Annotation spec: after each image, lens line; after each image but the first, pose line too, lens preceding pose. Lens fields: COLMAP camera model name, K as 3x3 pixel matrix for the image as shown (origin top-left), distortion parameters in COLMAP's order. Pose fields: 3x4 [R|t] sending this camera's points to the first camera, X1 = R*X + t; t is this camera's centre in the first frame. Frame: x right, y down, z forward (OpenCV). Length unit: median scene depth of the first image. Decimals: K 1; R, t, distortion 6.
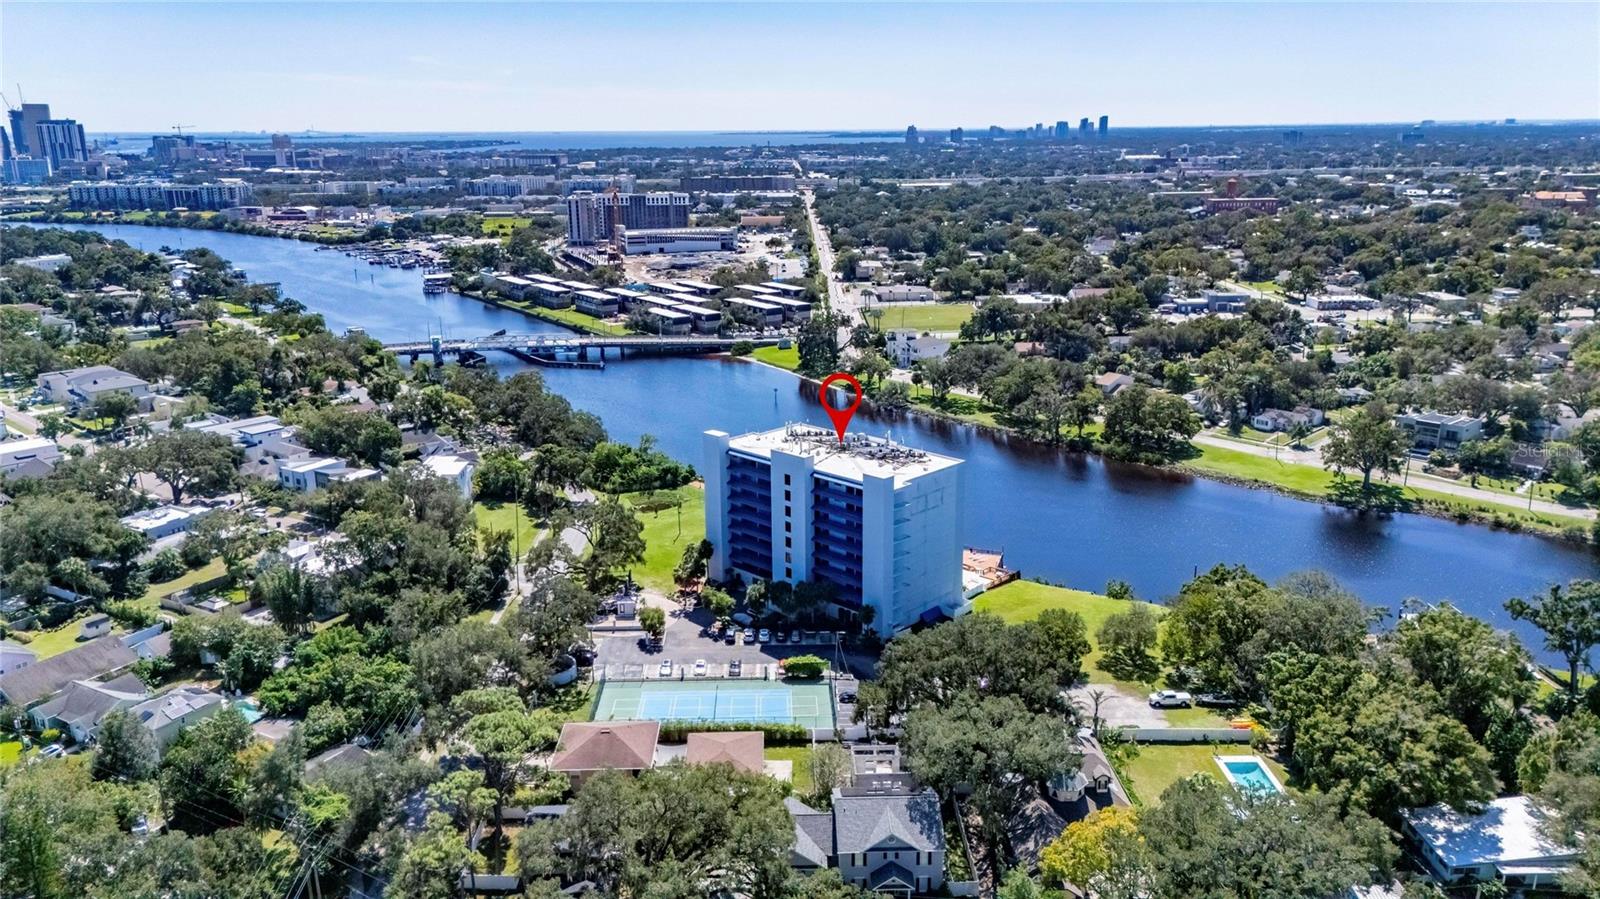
lens RADIAL K [[1170.5, 0, 803.2], [0, 1170.5, 450.1], [0, 0, 1]] dist [0.076333, -0.077340]
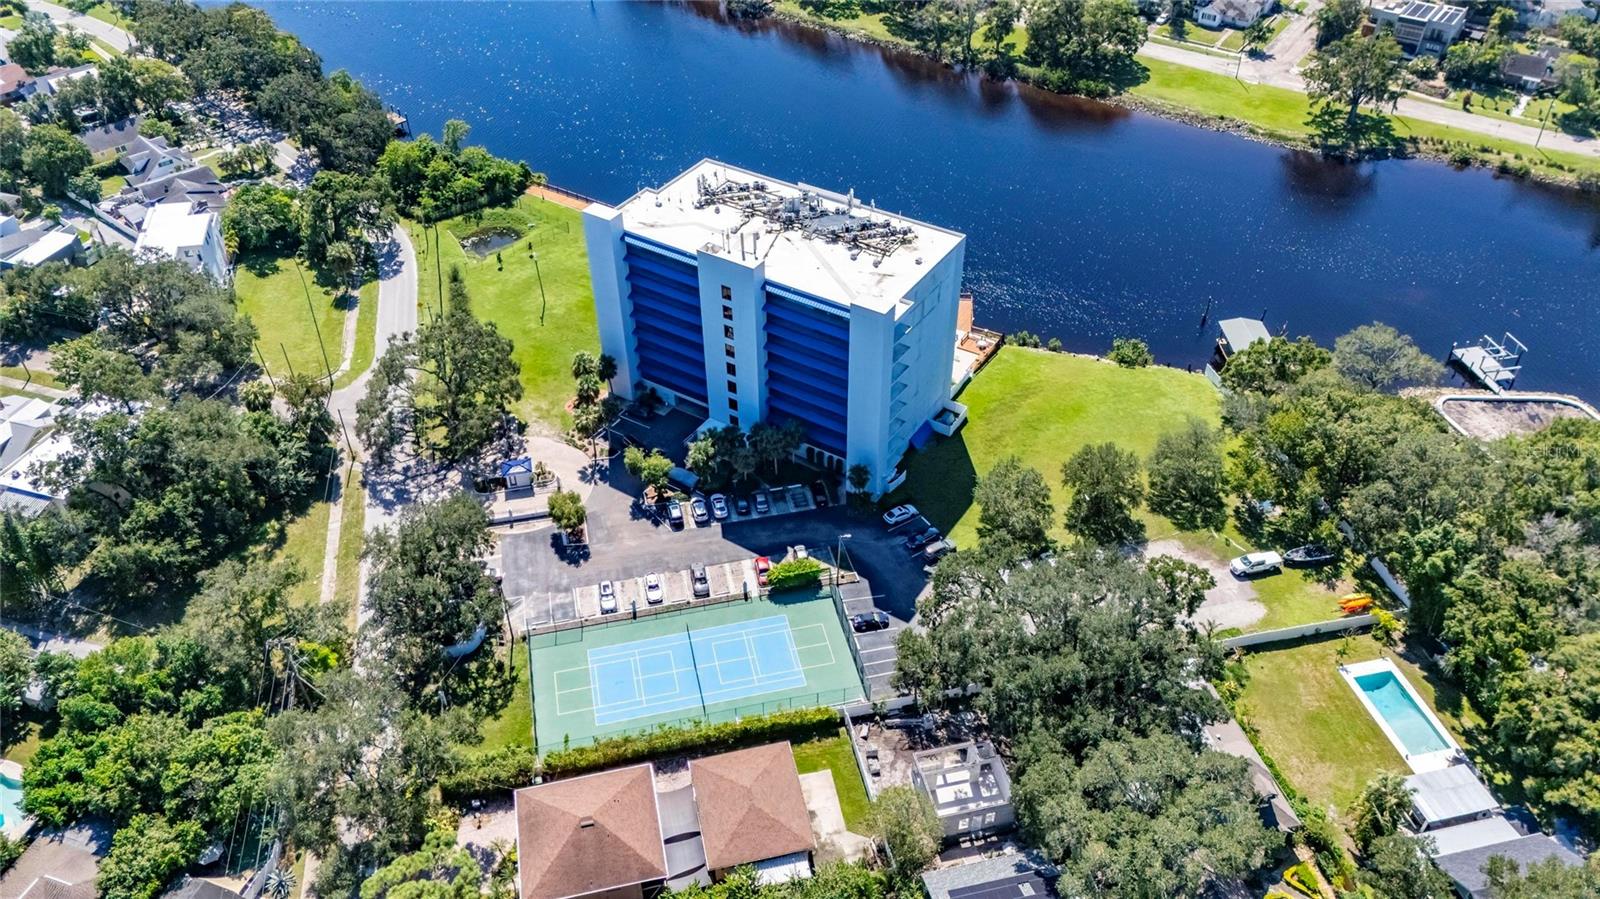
lens RADIAL K [[1170.5, 0, 802.9], [0, 1170.5, 448.1], [0, 0, 1]] dist [0.076333, -0.077340]
pose [[0.979073, -0.129097, 0.157324, -0.052110], [0.052025, 0.906131, 0.419787, -0.104558], [-0.196750, -0.402817, 0.893884, 0.184530]]
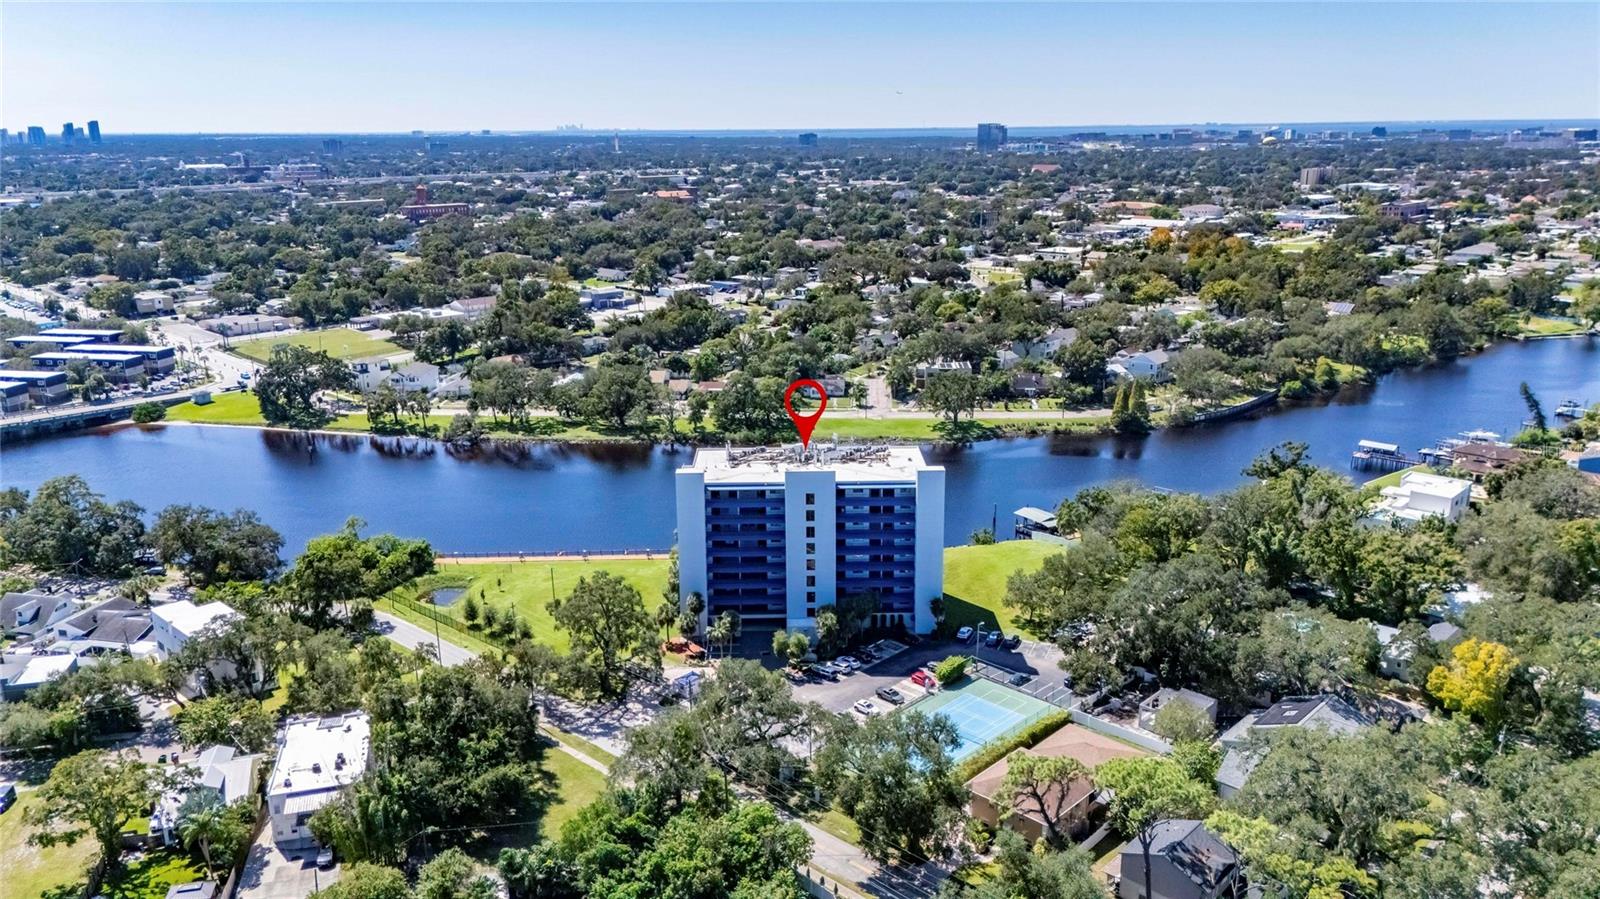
lens RADIAL K [[1170.5, 0, 801.8], [0, 1170.5, 440.2], [0, 0, 1]] dist [0.076333, -0.077340]
pose [[0.708152, -0.179134, 0.682959, -0.374561], [0.189024, 0.980072, 0.061067, -0.045929], [-0.680288, 0.085851, 0.727900, 0.177978]]
